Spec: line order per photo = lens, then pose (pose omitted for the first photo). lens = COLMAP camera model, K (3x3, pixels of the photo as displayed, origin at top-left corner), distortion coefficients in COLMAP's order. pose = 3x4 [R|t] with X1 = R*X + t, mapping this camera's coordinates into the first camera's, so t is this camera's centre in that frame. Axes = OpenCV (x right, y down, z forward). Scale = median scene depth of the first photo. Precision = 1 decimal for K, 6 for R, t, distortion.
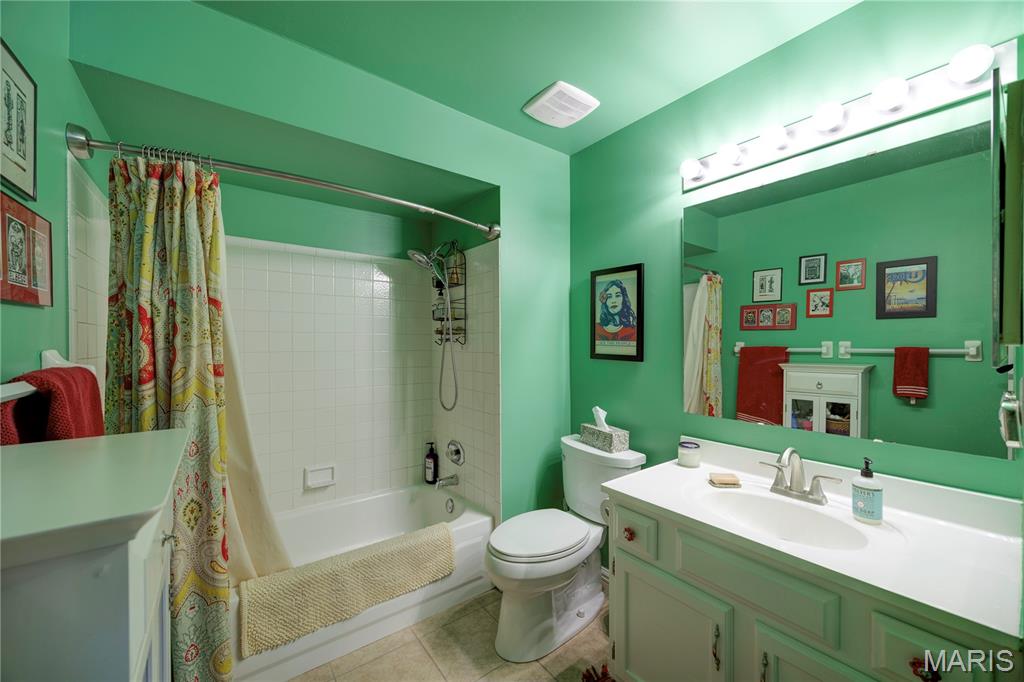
lens RADIAL K [[392.3, 0, 510.8], [0, 392.3, 341.1], [0, 0, 1]] dist [-0.002675, 0.000083]
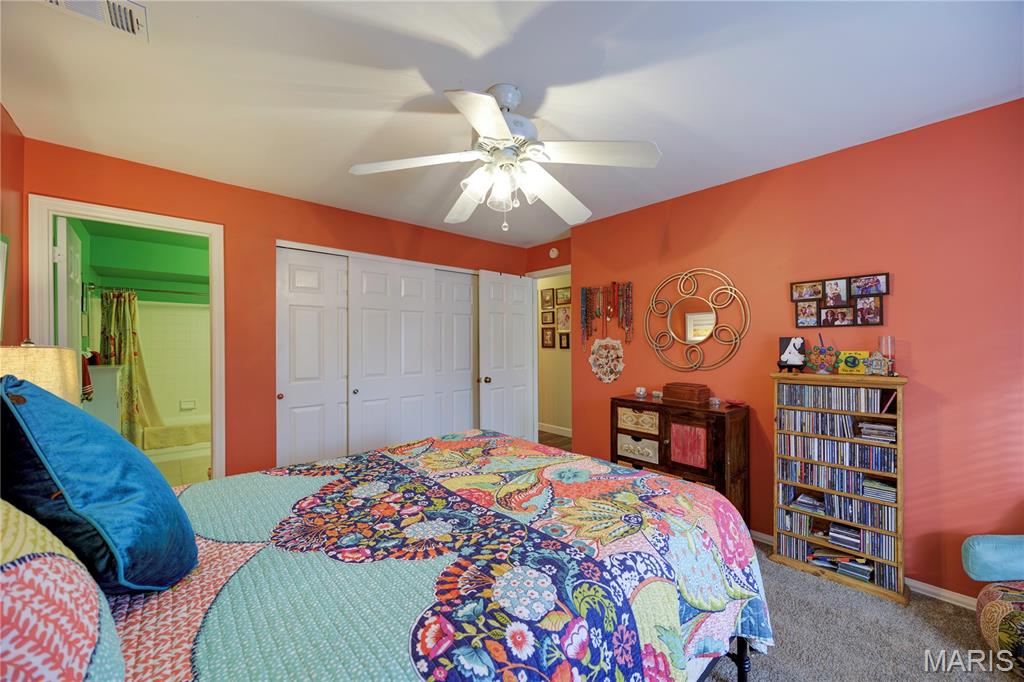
lens RADIAL K [[392.3, 0, 513.9], [0, 392.3, 344.1], [0, 0, 1]] dist [-0.002675, 0.000083]
pose [[0.996881, -0.003270, 0.078848, 2.217284], [0.004221, 0.999920, -0.011901, 0.046072], [-0.078803, 0.012196, 0.996816, -2.591392]]
